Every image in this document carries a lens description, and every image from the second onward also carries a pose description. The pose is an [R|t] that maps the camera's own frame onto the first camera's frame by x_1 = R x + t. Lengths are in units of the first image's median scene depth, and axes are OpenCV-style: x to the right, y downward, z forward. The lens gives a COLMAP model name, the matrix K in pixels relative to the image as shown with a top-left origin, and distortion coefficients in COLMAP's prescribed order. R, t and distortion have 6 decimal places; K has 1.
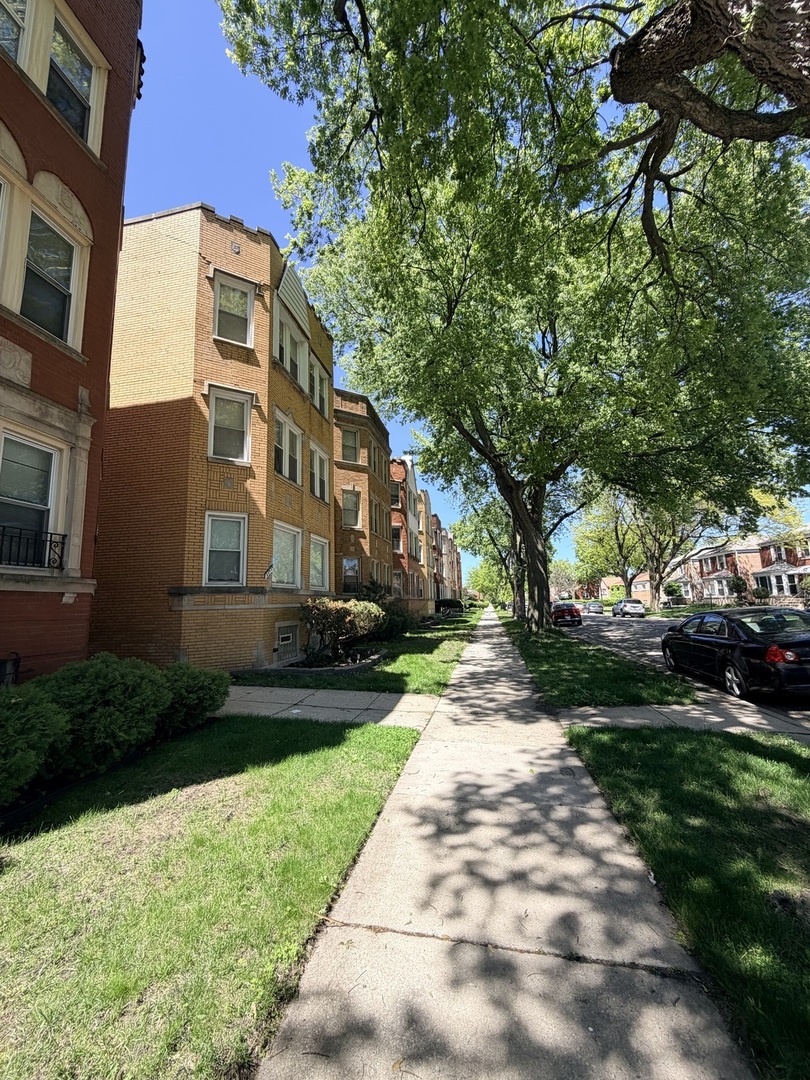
lens RADIAL K [[430.8, 0, 404.7], [0, 430.8, 537.0], [0, 0, 1]] dist [0.000199, 0.000358]
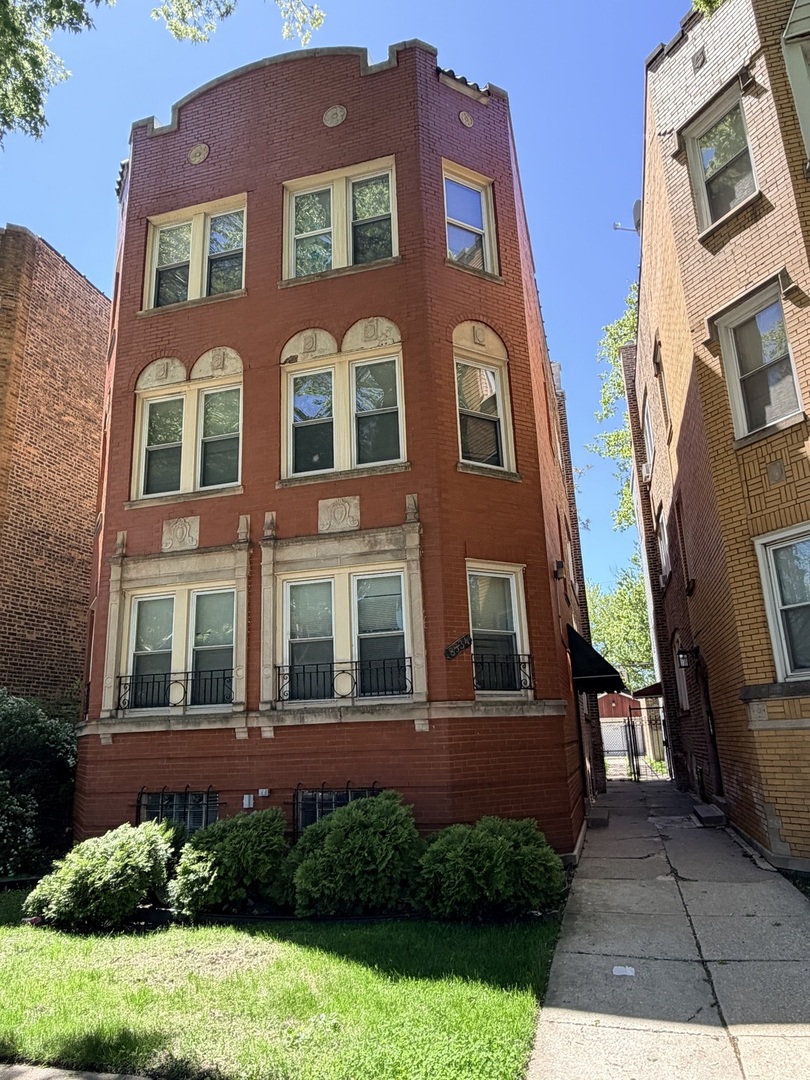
lens RADIAL K [[719.0, 0, 405.0], [0, 719.0, 540.0], [0, 0, 1]] dist [-0.000336, -0.000001]
pose [[-0.091878, -0.235316, -0.967567, 0.464571], [0.193339, 0.948970, -0.249152, 0.082909], [0.976821, -0.209959, -0.041694, 0.650610]]
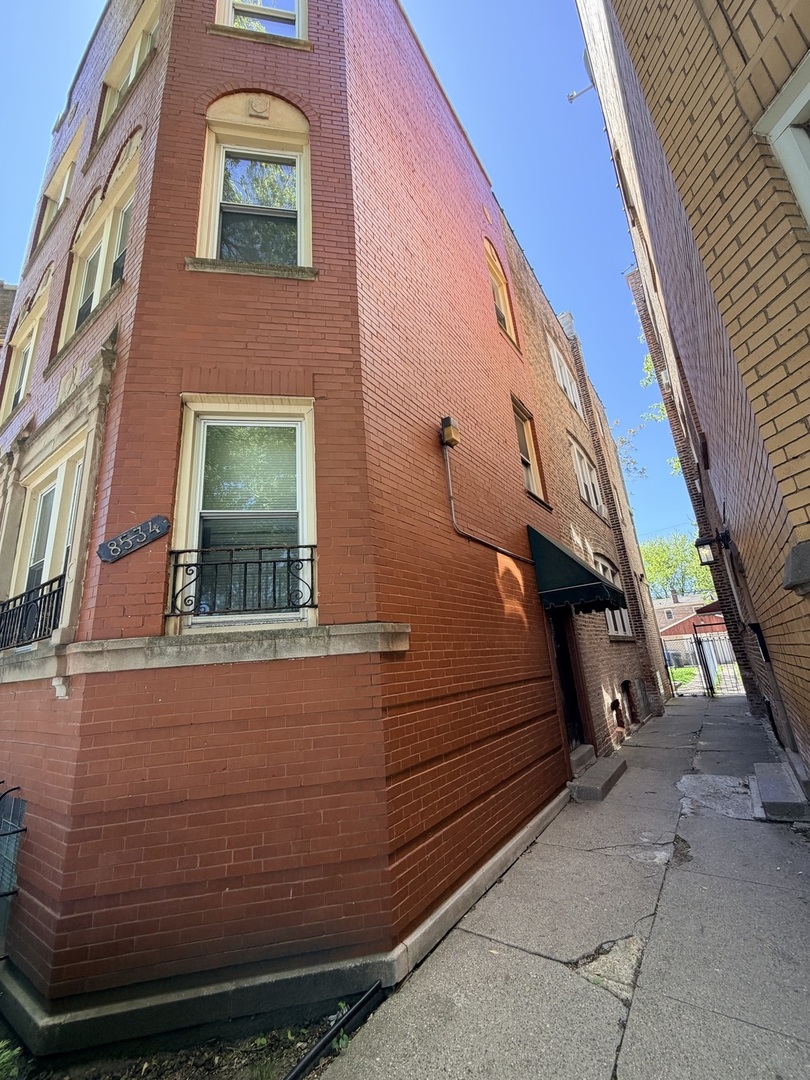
lens RADIAL K [[430.8, 0, 404.7], [0, 430.8, 537.0], [0, 0, 1]] dist [0.000199, 0.000358]
pose [[-0.428107, -0.200807, -0.881136, -0.281986], [0.225688, 0.920353, -0.319397, 0.133651], [0.875094, -0.335598, -0.348690, 0.919786]]
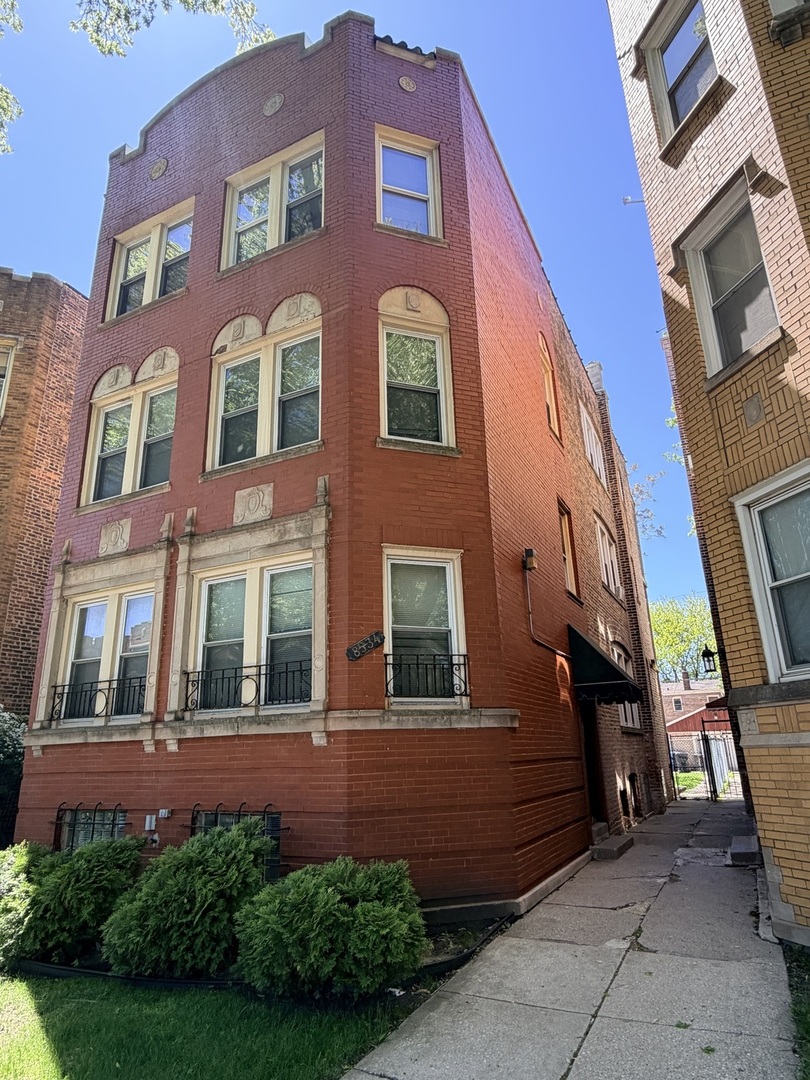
lens RADIAL K [[648.8, 0, 405.0], [0, 648.8, 540.0], [0, 0, 1]] dist [0.000333, 0.000707]
pose [[-0.279983, -0.267463, -0.921994, 0.207406], [0.184488, 0.927514, -0.325087, 0.127873], [0.942111, -0.261116, -0.210344, 0.870266]]
